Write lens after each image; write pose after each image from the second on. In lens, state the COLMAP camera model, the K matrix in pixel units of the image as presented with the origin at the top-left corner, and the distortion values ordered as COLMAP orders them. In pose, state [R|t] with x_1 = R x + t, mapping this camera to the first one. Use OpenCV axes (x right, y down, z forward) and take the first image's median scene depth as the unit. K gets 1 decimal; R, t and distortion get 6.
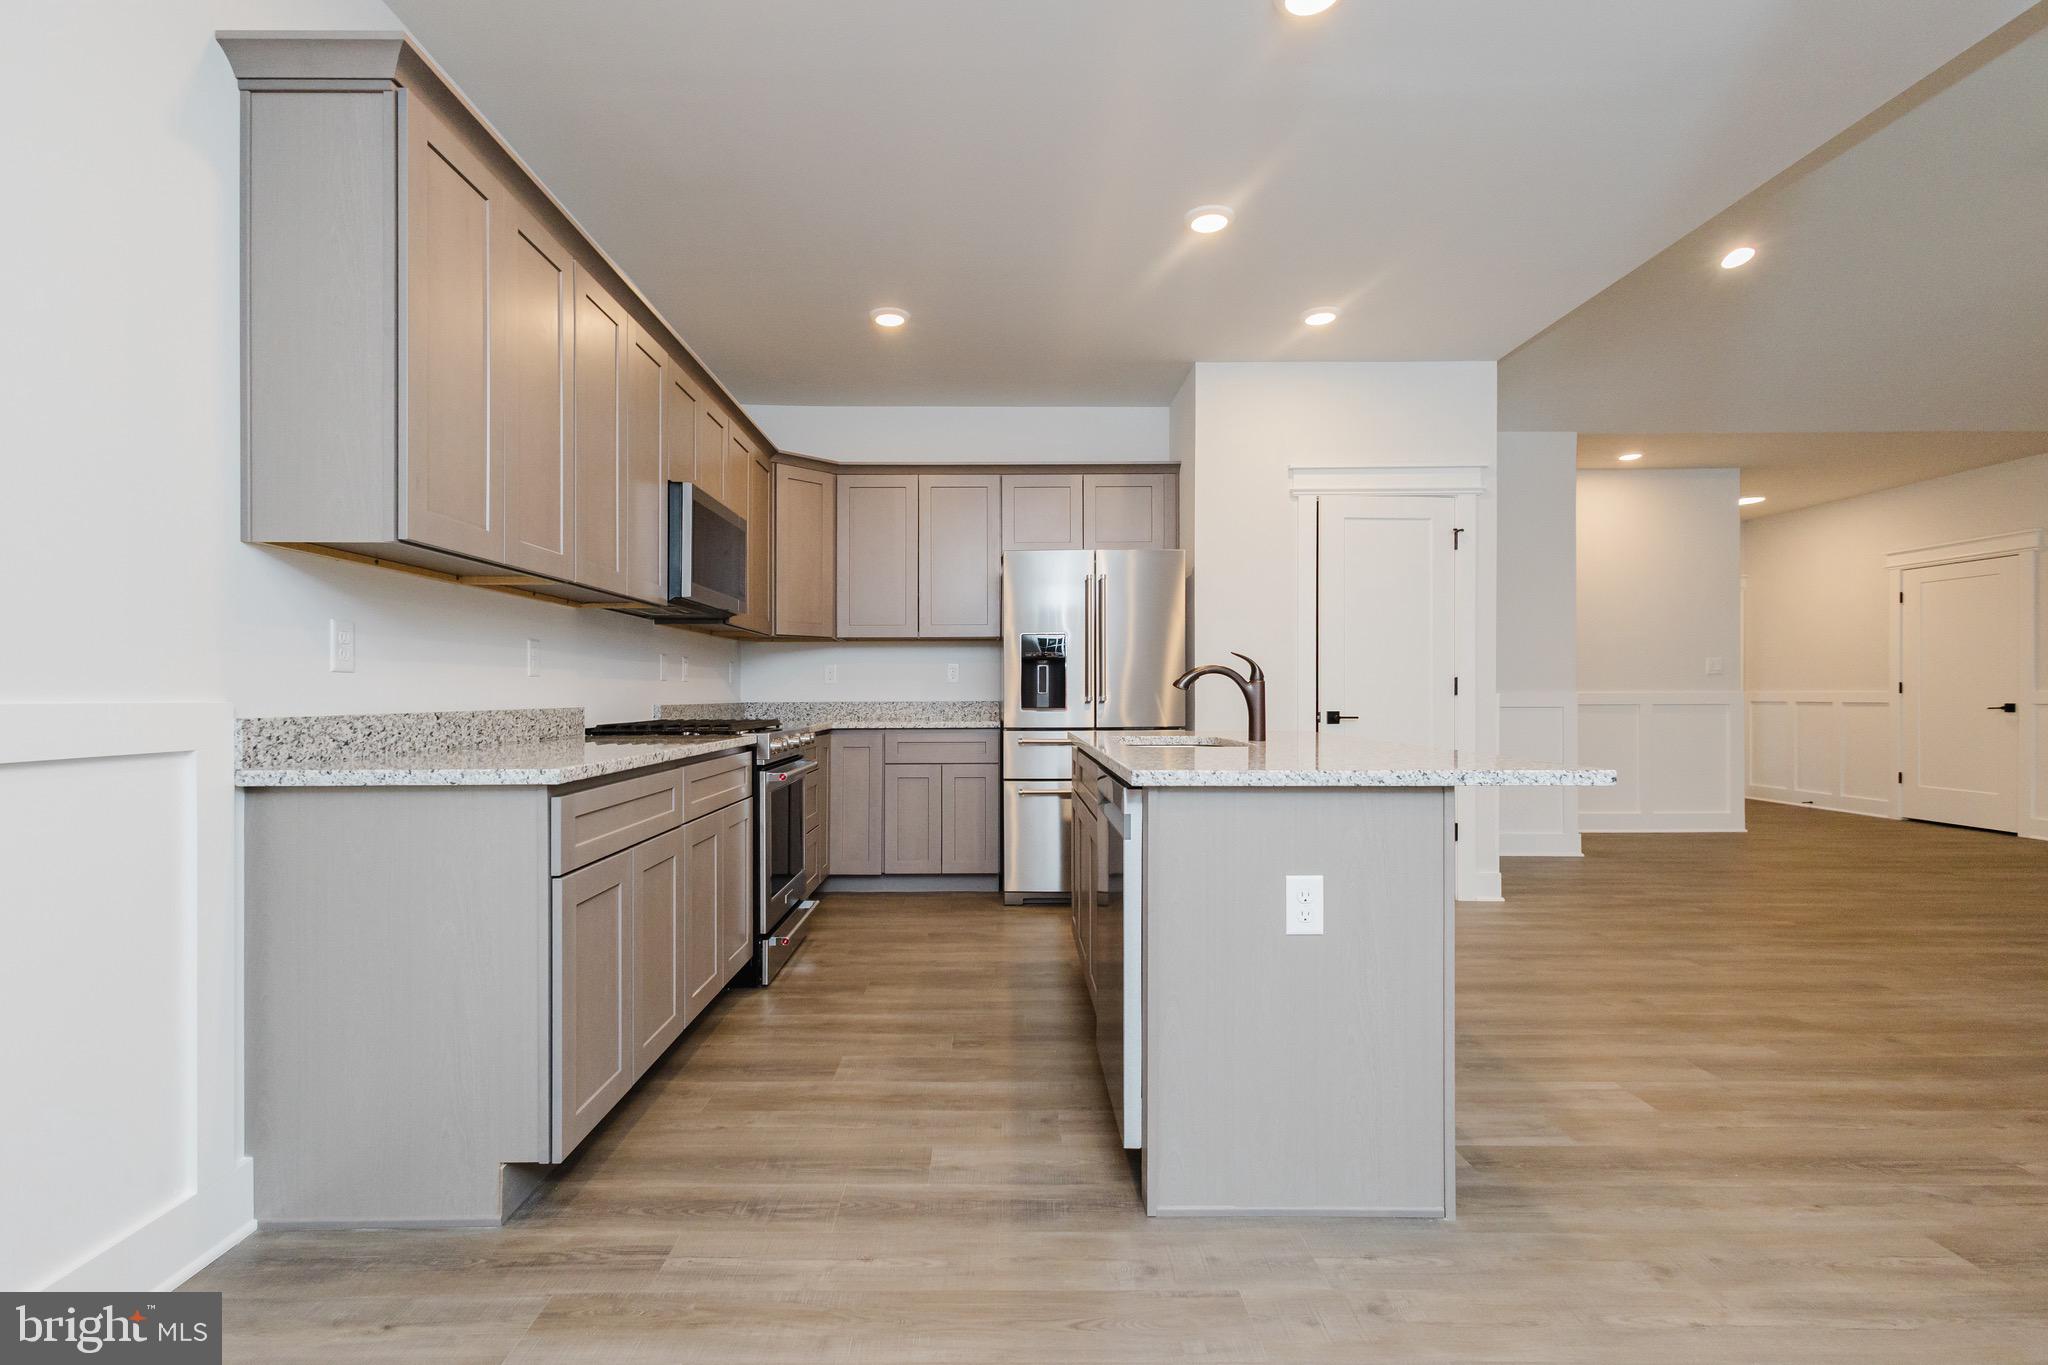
lens RADIAL K [[965.7, 0, 1017.8], [0, 965.7, 704.7], [0, 0, 1]] dist [0.005666, 0.000119]
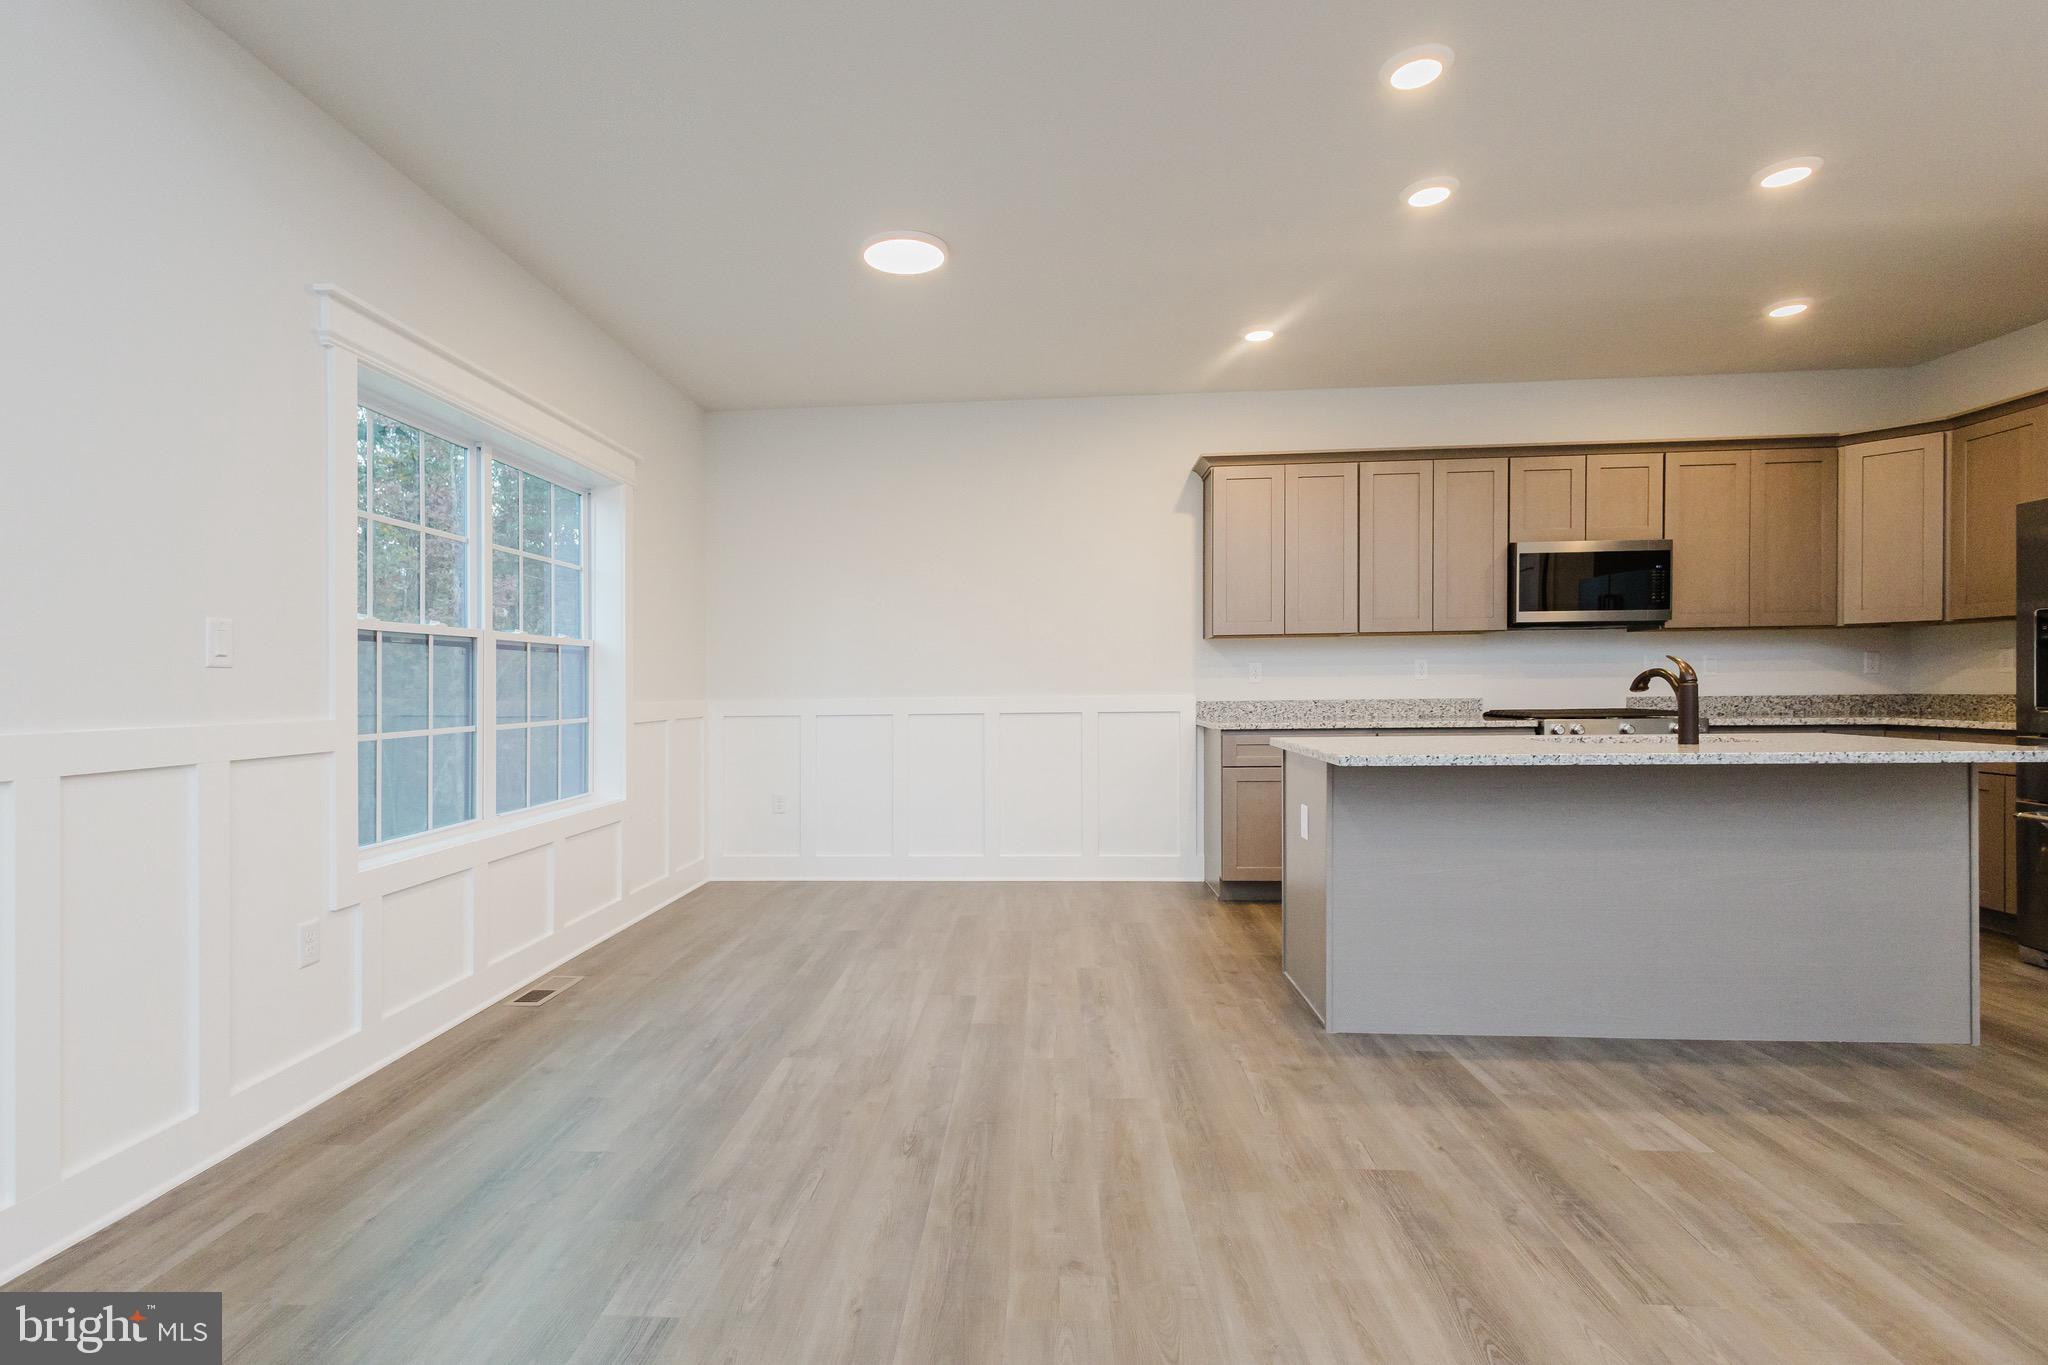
lens RADIAL K [[1003.4, 0, 979.0], [0, 1003.4, 688.5], [0, 0, 1]] dist [0.027555, -0.000615]
pose [[-0.077383, 0.007172, -0.996976, 1.925614], [0.000628, 0.999974, 0.007145, -0.039302], [0.997001, -0.000073, -0.077385, 0.505891]]
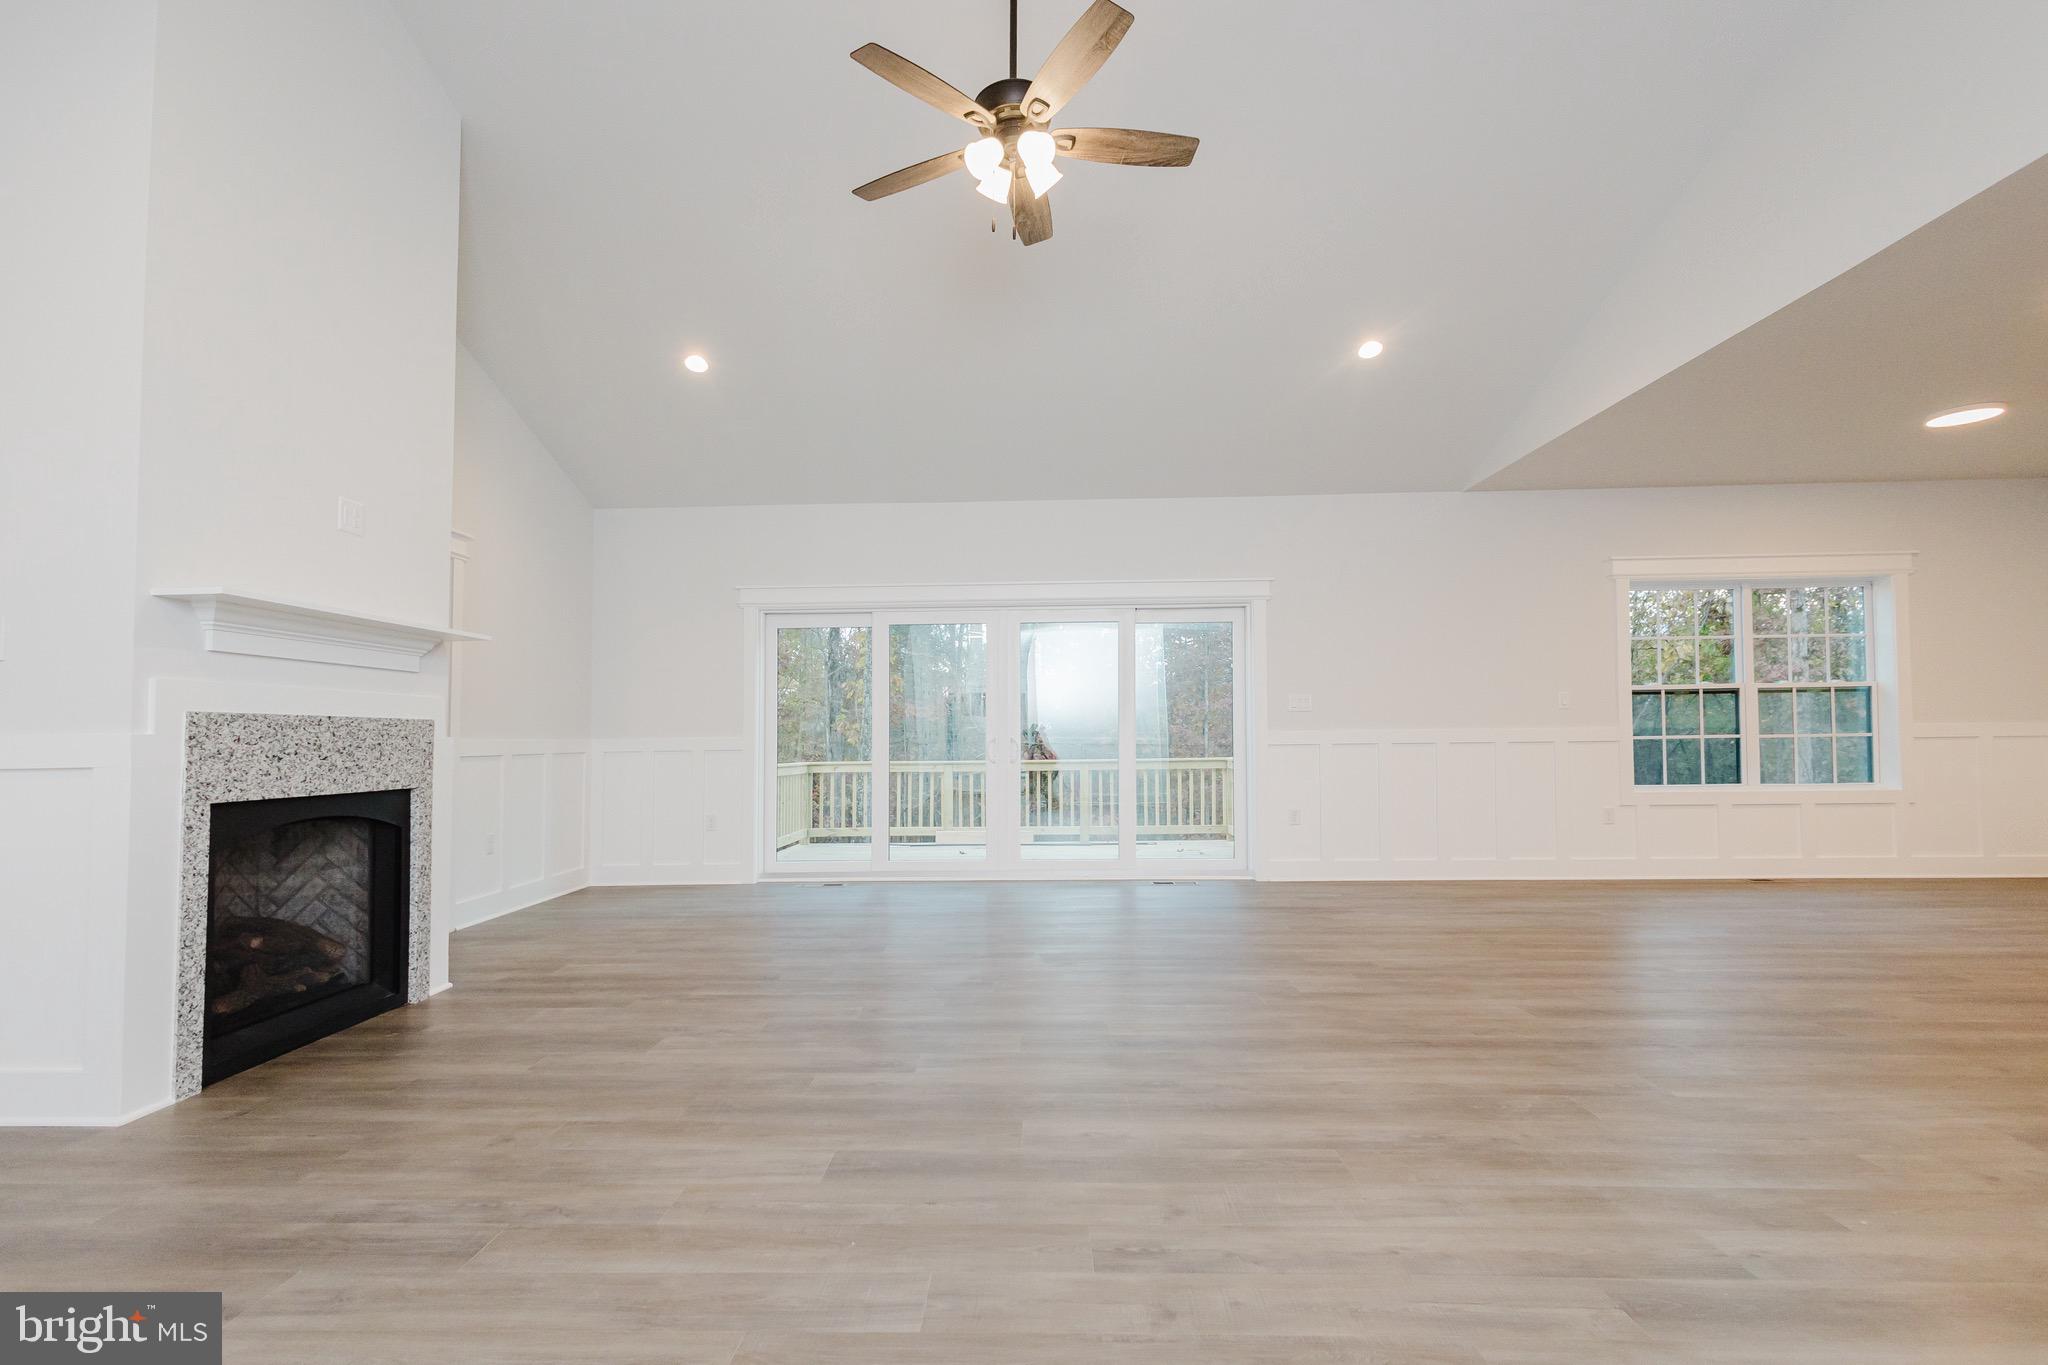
lens RADIAL K [[956.4, 0, 1011.6], [0, 956.4, 697.5], [0, 0, 1]] dist [0.024576, -0.009523]
pose [[-0.999250, 0.016555, 0.035017, 2.524580], [0.015370, 0.999310, -0.033823, -0.014440], [-0.035553, -0.033259, -0.998814, 2.748457]]
